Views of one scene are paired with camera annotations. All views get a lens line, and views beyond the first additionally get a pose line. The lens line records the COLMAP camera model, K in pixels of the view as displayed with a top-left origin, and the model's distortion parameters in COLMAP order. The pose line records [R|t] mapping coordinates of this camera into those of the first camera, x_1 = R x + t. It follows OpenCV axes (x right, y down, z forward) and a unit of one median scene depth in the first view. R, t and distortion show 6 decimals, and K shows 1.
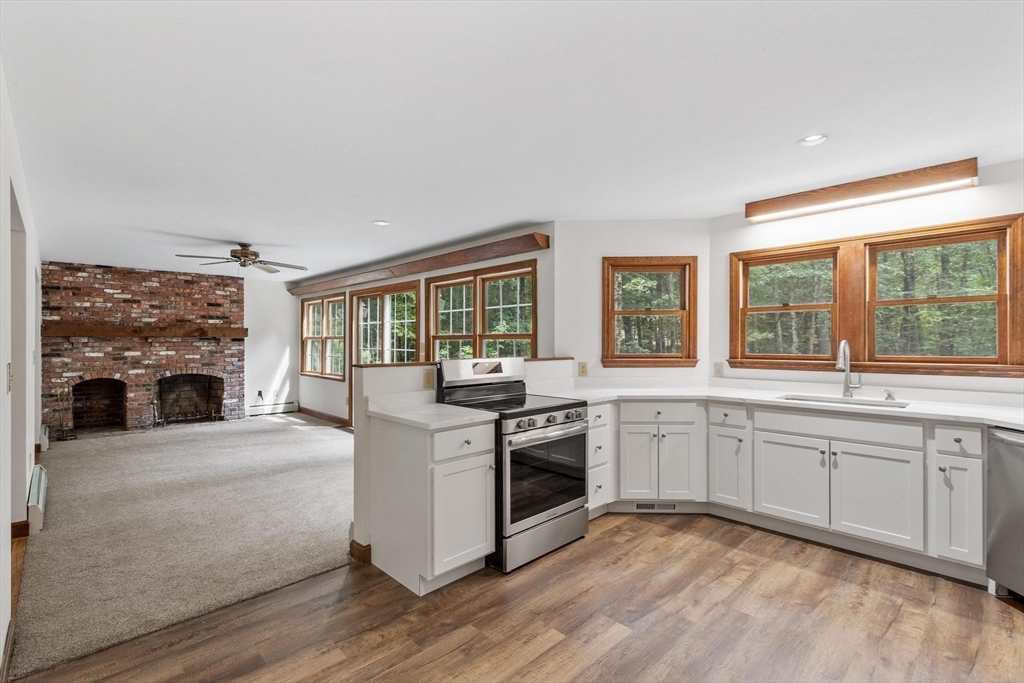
lens RADIAL K [[455.3, 0, 507.1], [0, 455.3, 339.9], [0, 0, 1]] dist [-0.001976, -0.001100]
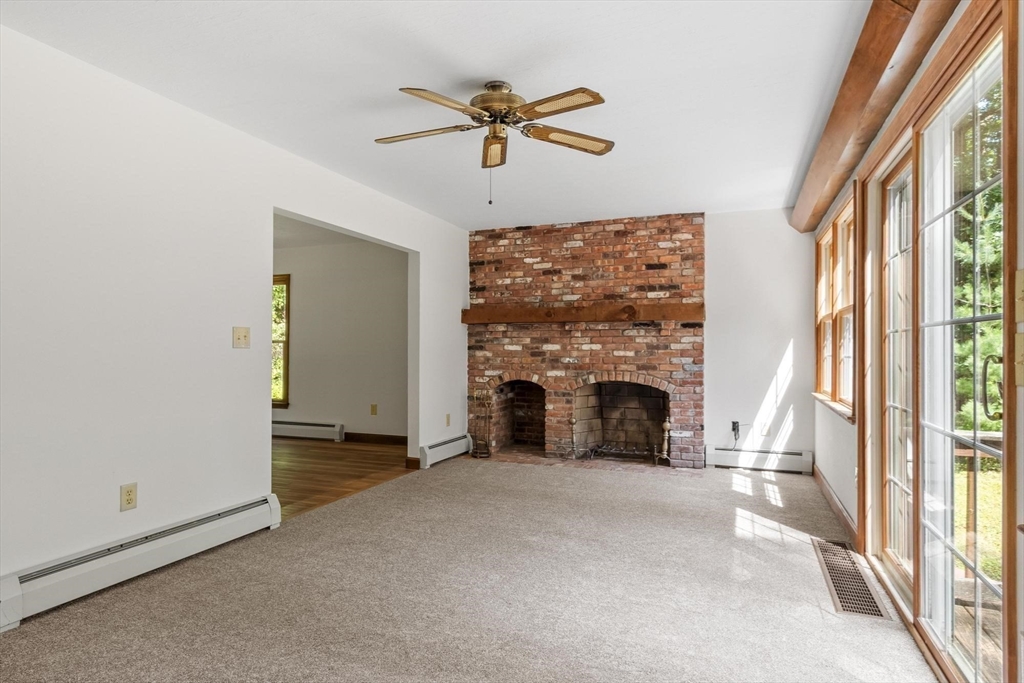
lens RADIAL K [[573.8, 0, 519.3], [0, 573.8, 344.0], [0, 0, 1]] dist [-0.000941, 0.000613]
pose [[0.420476, -0.007554, -0.907272, -0.050502], [0.000823, 0.999968, -0.007944, 0.031825], [0.907304, 0.002593, 0.420468, 0.581088]]
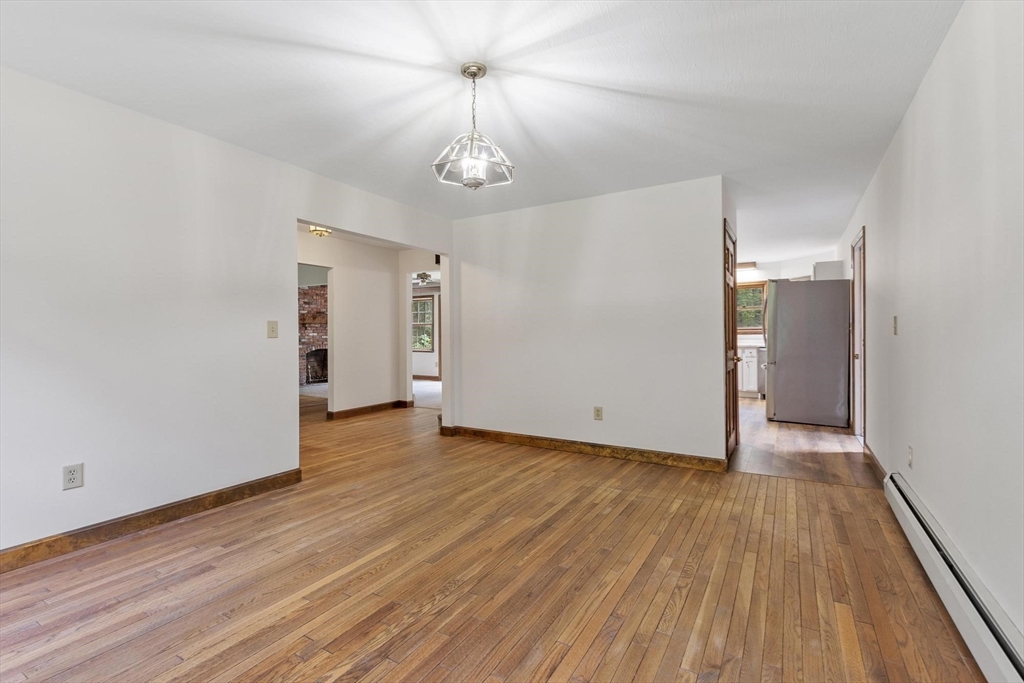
lens RADIAL K [[455.3, 0, 508.5], [0, 455.3, 327.8], [0, 0, 1]] dist [-0.001976, -0.001100]
pose [[0.969332, -0.003554, 0.245728, -0.512517], [0.005378, 0.999963, -0.006752, 0.021402], [-0.245695, 0.007866, 0.969315, -0.598561]]
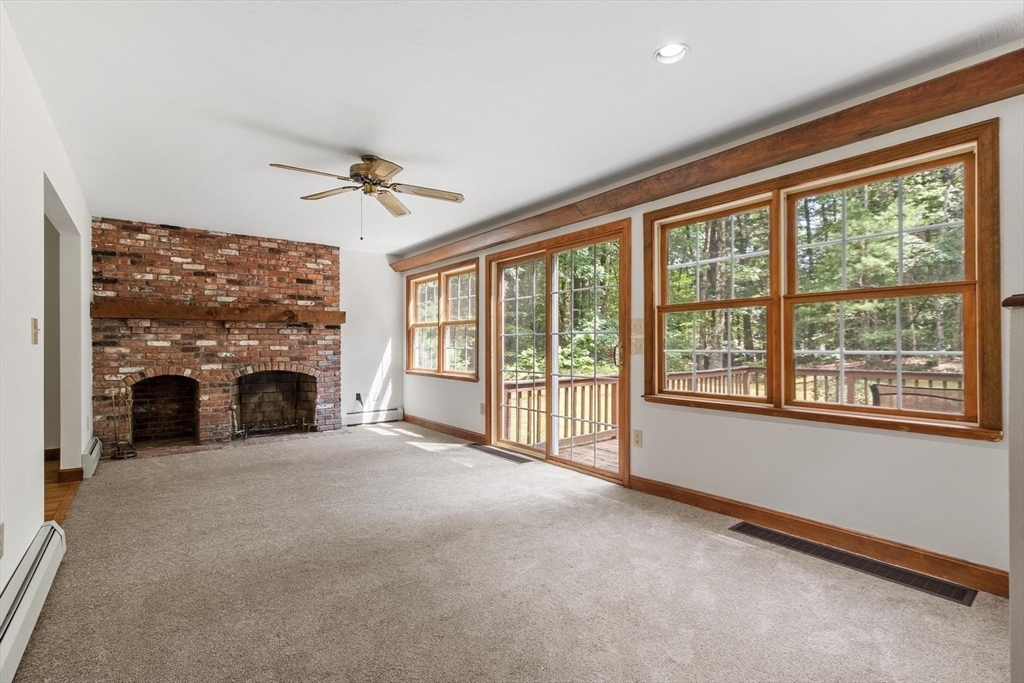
lens RADIAL K [[455.3, 0, 509.8], [0, 455.3, 344.0], [0, 0, 1]] dist [-0.001976, -0.001100]
pose [[0.994415, -0.003236, -0.105495, -0.239527], [0.003437, 0.999993, 0.001724, 0.031796], [0.105489, -0.002077, 0.994418, 0.297647]]
